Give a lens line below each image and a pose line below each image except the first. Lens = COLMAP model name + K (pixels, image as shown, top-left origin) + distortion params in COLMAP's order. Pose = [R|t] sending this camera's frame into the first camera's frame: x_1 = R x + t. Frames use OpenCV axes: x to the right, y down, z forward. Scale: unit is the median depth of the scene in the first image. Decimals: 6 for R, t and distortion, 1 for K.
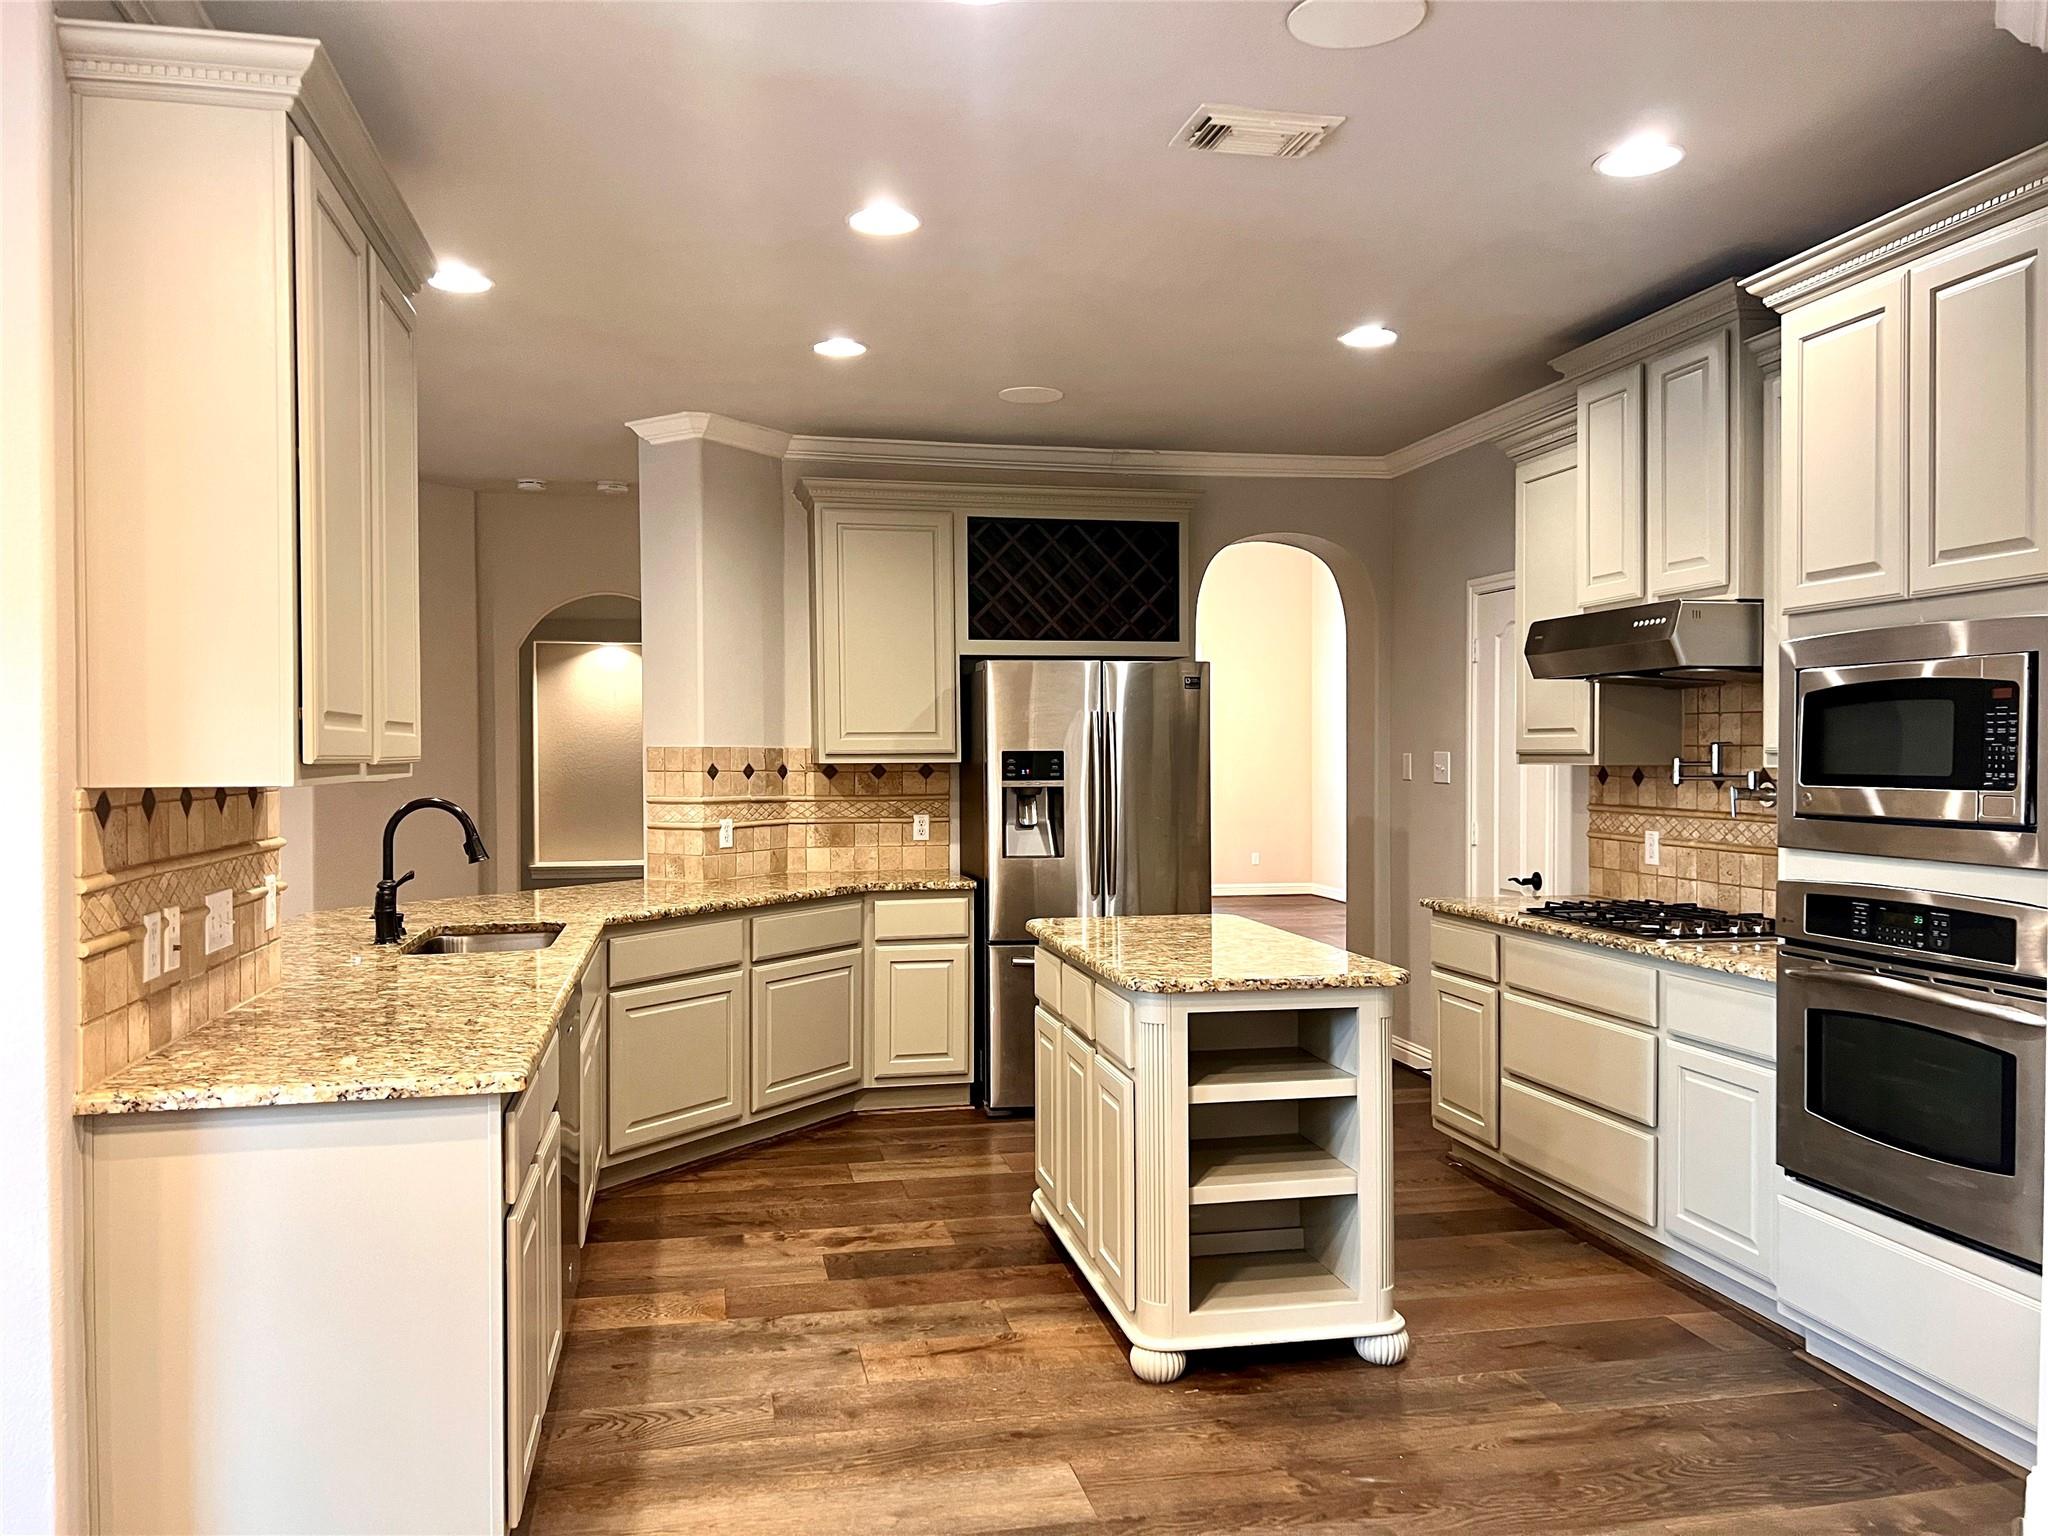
lens RADIAL K [[1539.4, 0, 1021.7], [0, 1539.4, 759.3], [0, 0, 1]] dist [0.065034, -0.076193]
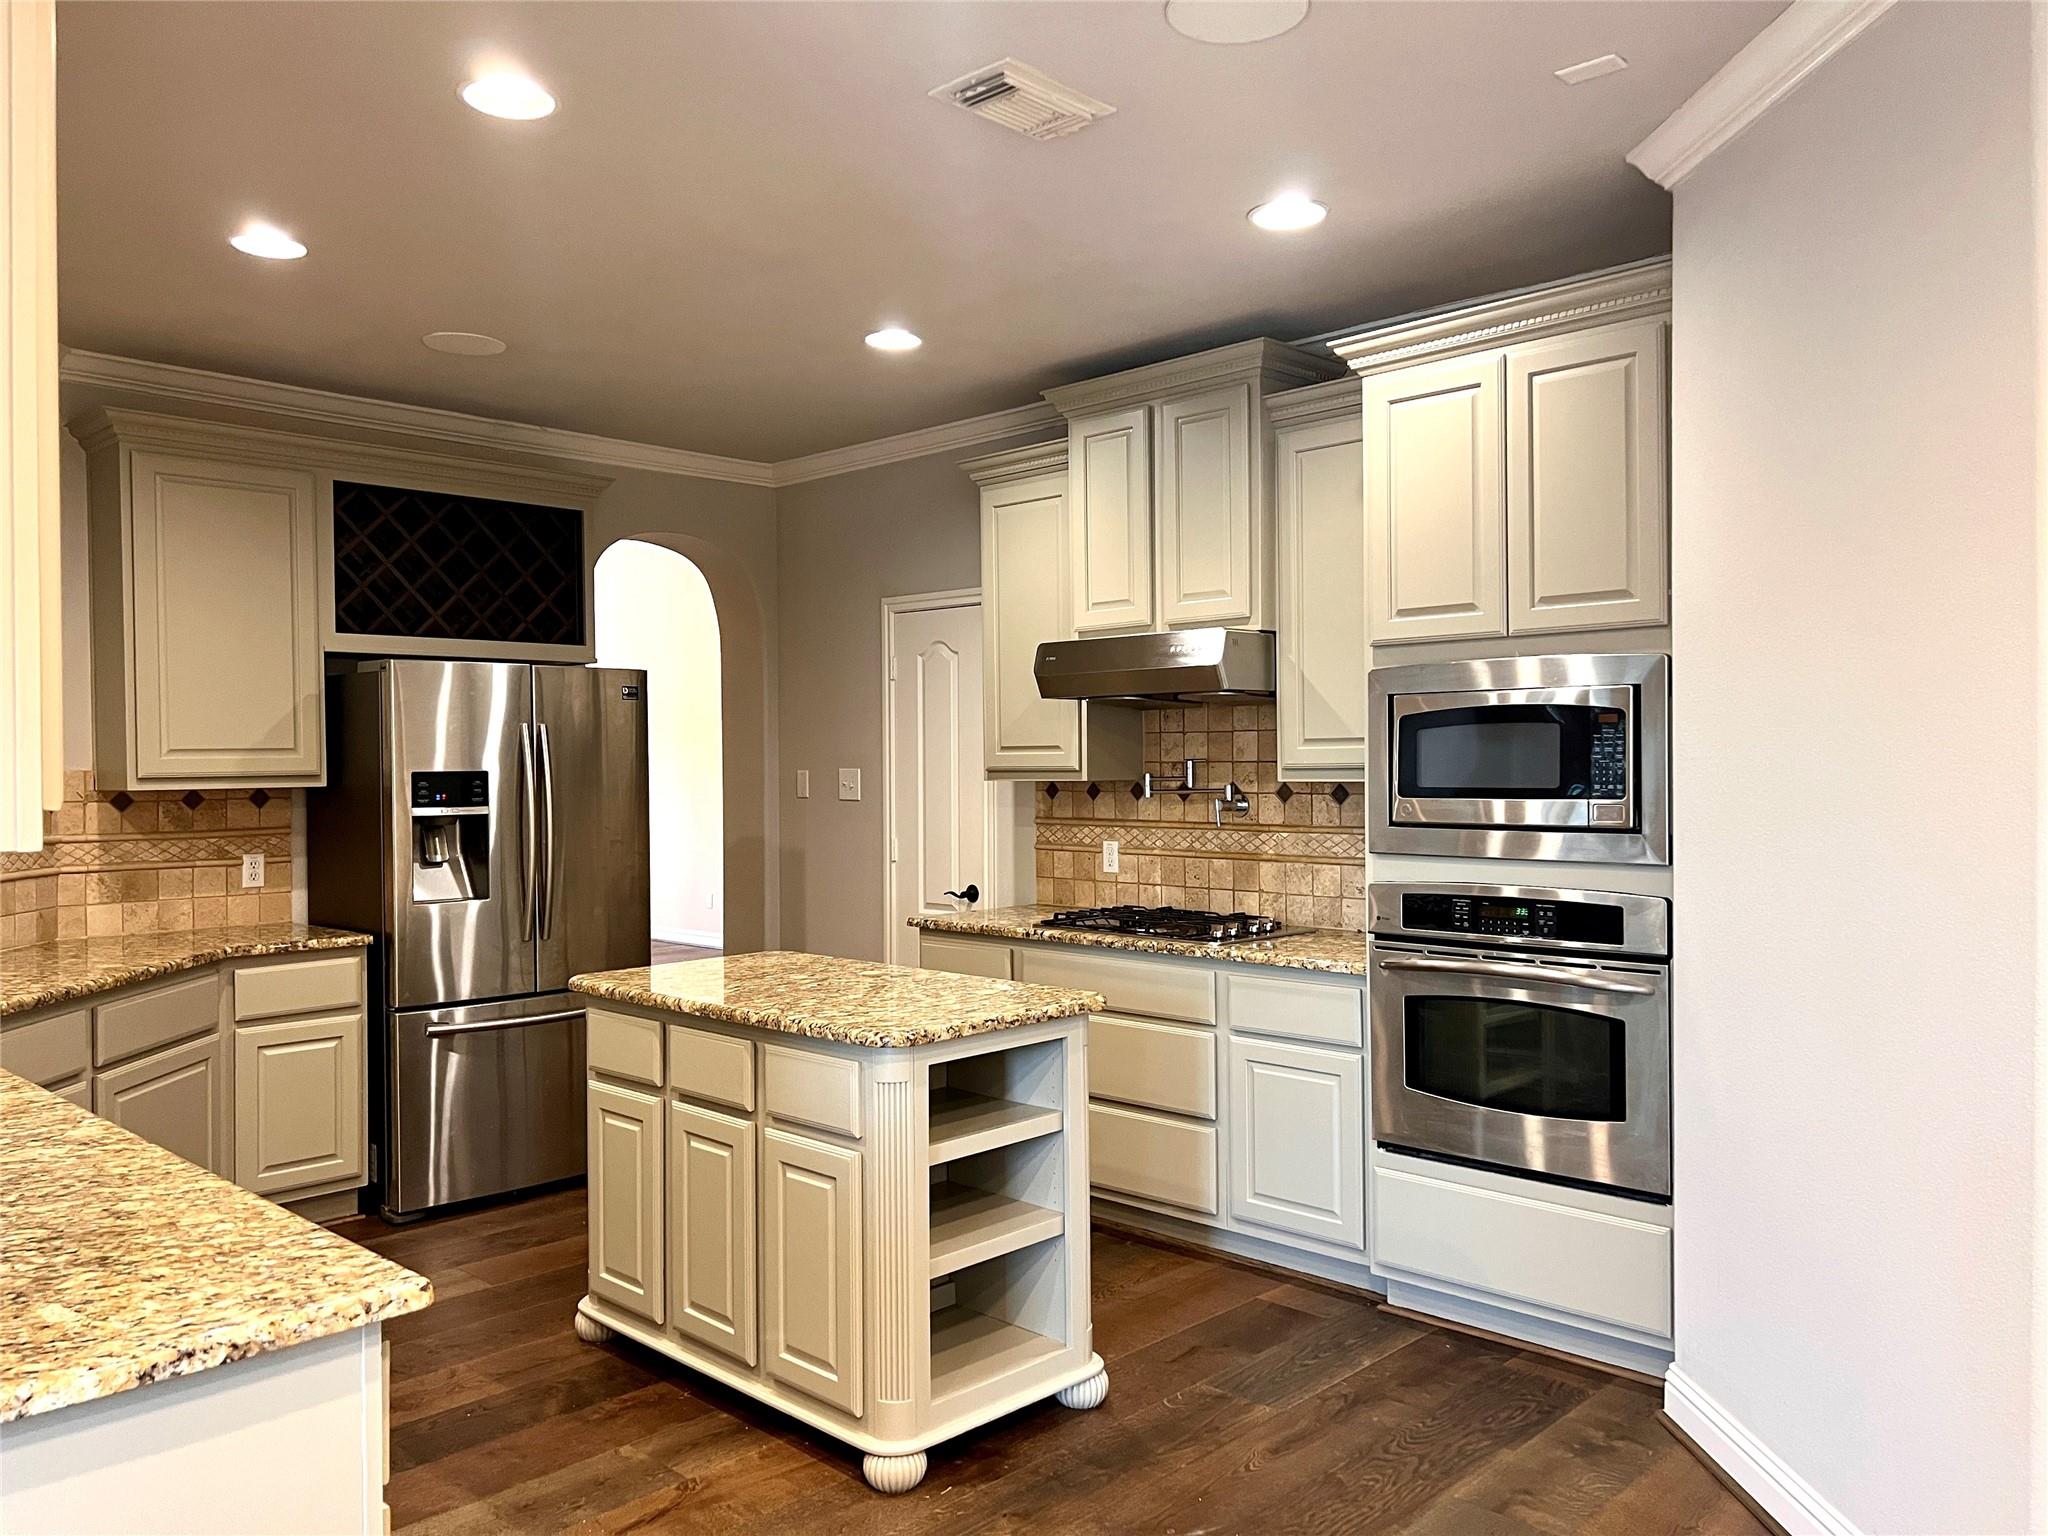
lens RADIAL K [[1539.4, 0, 1014.2], [0, 1539.4, 754.5], [0, 0, 1]] dist [0.065034, -0.076193]
pose [[0.823961, -0.002306, 0.566642, -0.319019], [0.009287, 0.999912, -0.009435, -0.005808], [-0.566570, 0.013037, 0.823910, 0.208755]]
